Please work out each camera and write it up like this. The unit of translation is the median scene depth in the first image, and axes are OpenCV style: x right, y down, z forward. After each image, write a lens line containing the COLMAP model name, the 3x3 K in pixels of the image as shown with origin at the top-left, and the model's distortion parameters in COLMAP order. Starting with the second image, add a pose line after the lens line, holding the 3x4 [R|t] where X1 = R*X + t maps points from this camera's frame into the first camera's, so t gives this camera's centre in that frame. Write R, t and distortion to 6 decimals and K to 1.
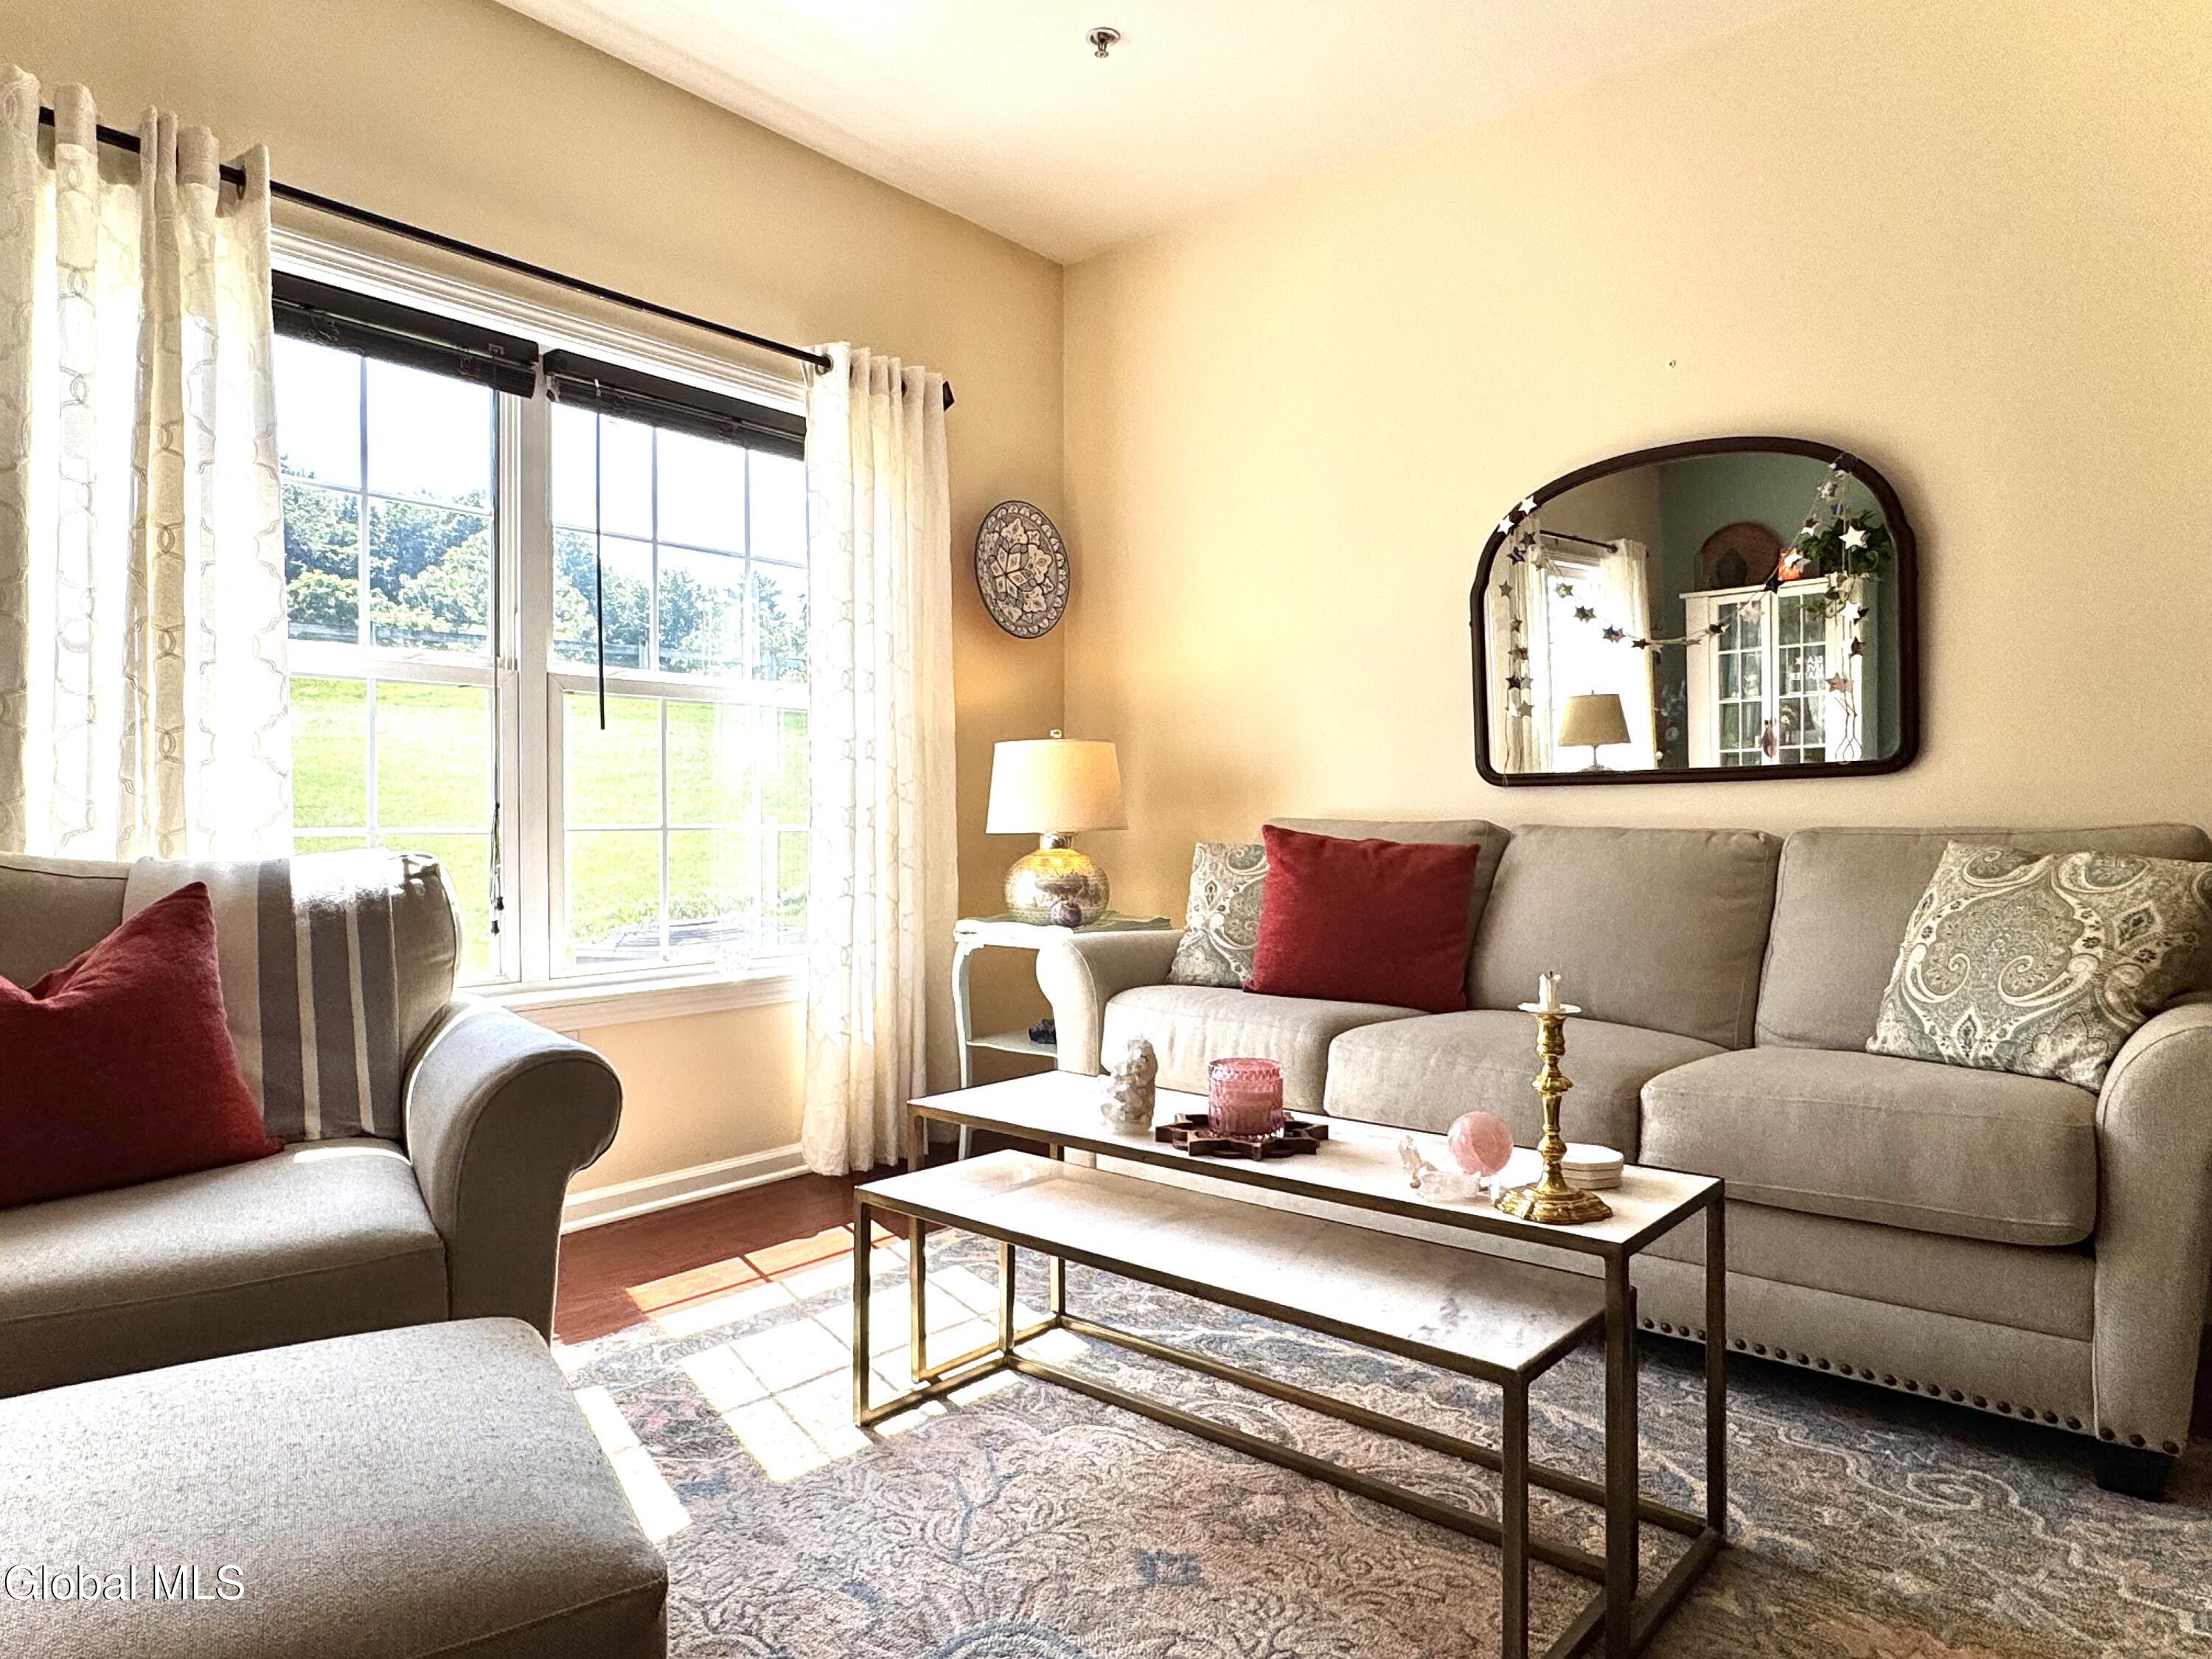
lens RADIAL K [[1333.2, 0, 1092.0], [0, 1333.2, 822.3], [0, 0, 1]] dist [-0.006777, -0.002834]
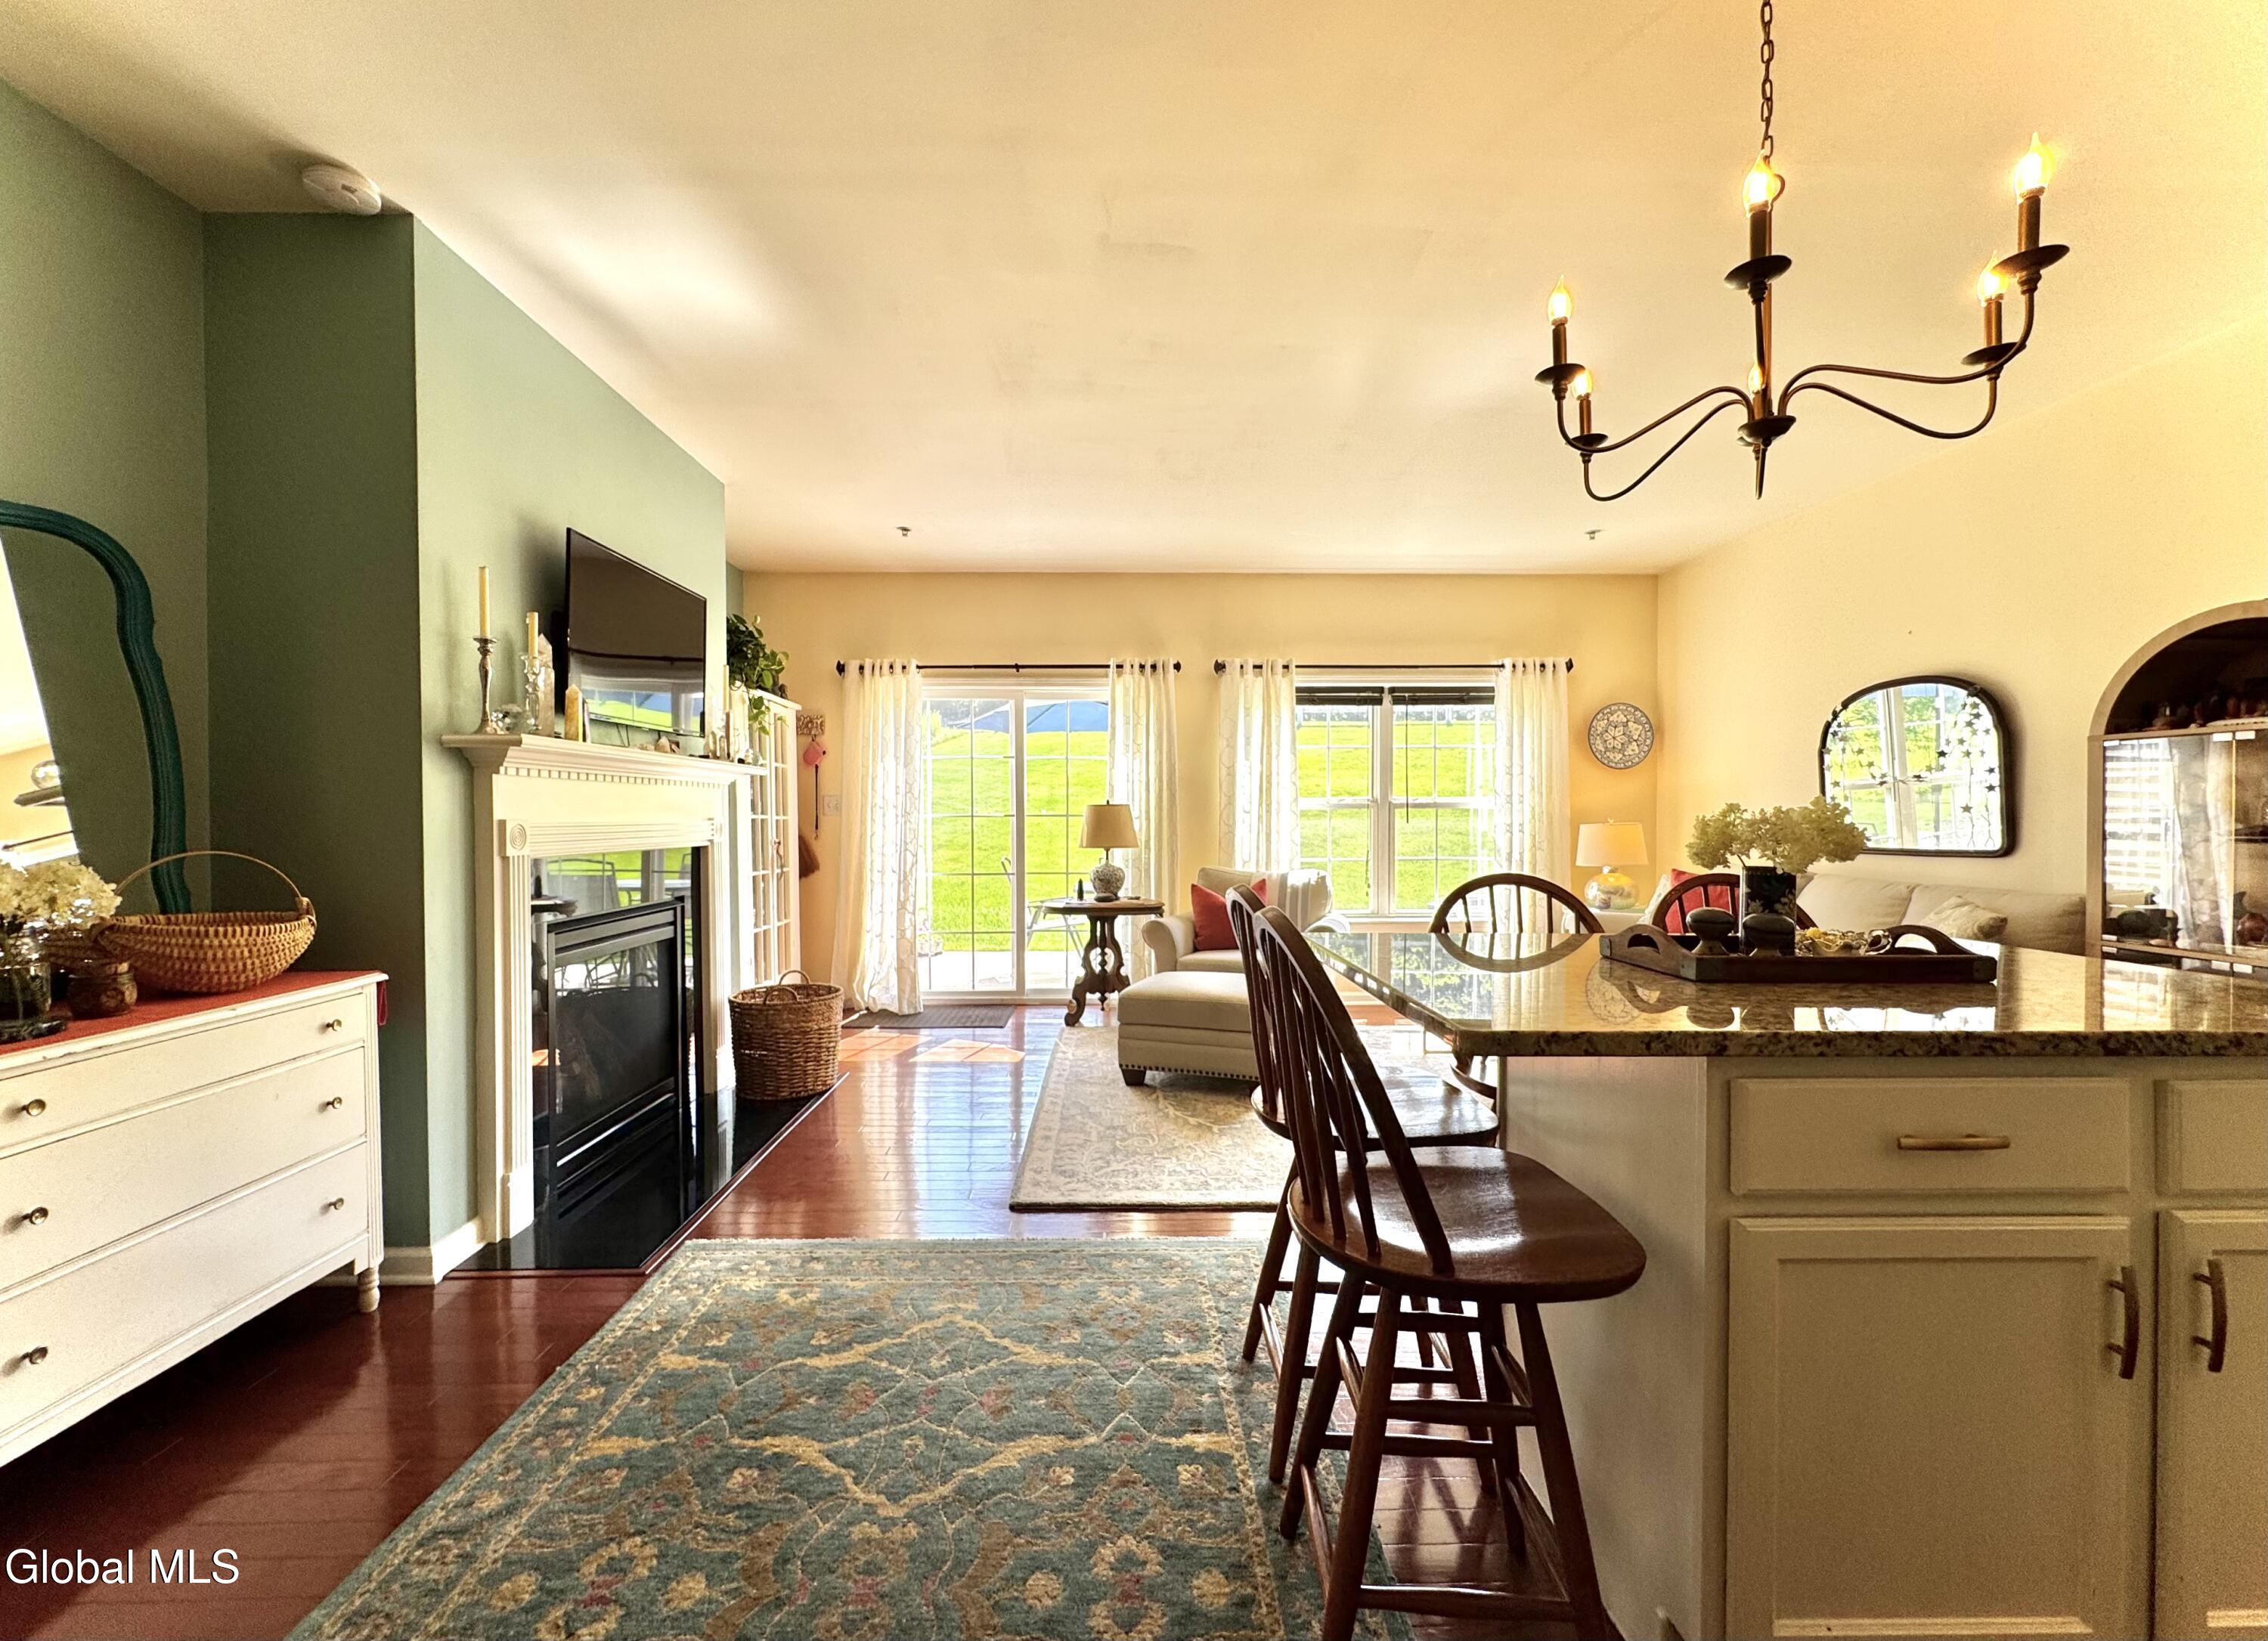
lens RADIAL K [[942.4, 0, 1115.2], [0, 942.4, 831.2], [0, 0, 1]] dist [-0.002786, -0.000076]
pose [[0.660808, 0.011946, -0.750460, 0.735081], [0.000537, 0.999866, 0.016388, -0.092344], [0.750555, -0.011232, 0.660713, -0.771885]]
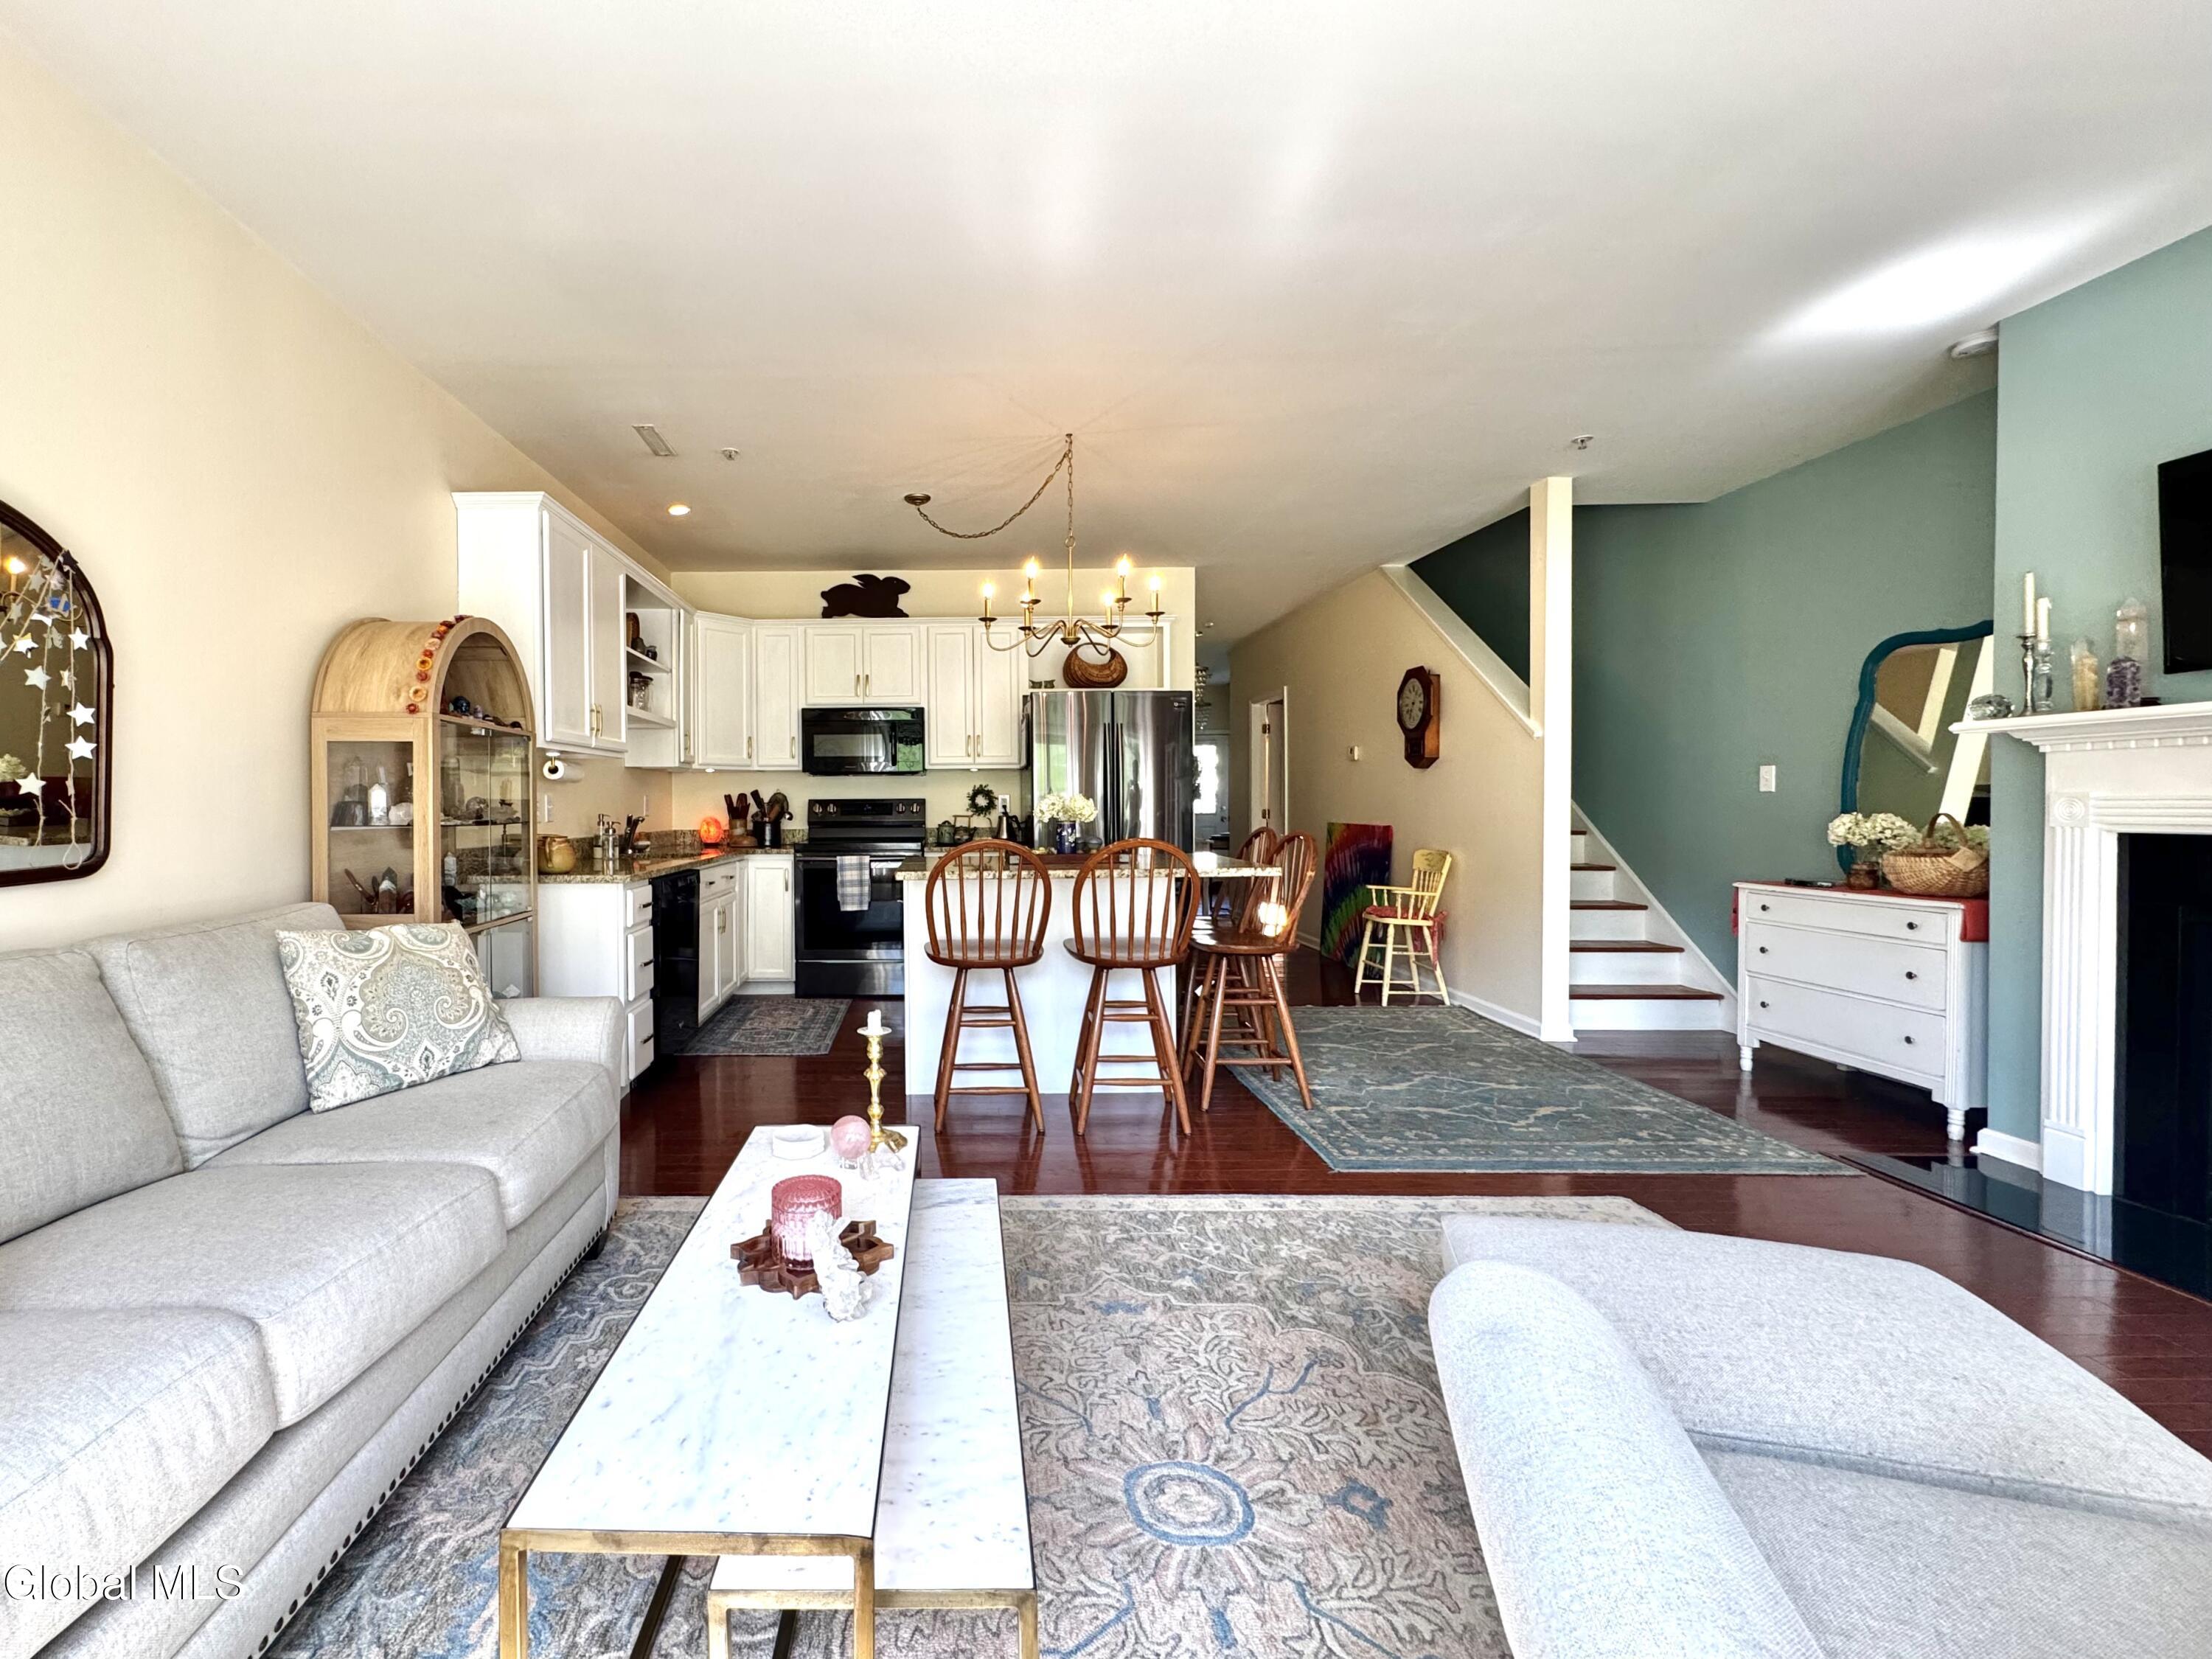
lens RADIAL K [[927.1, 0, 937.7], [0, 927.1, 821.5], [0, 0, 1]] dist [0.001198, -0.001446]
pose [[-0.640384, -0.007637, 0.768017, -0.336484], [0.006438, 0.999862, 0.015310, -0.080401], [-0.768028, 0.014749, -0.640246, 0.902298]]
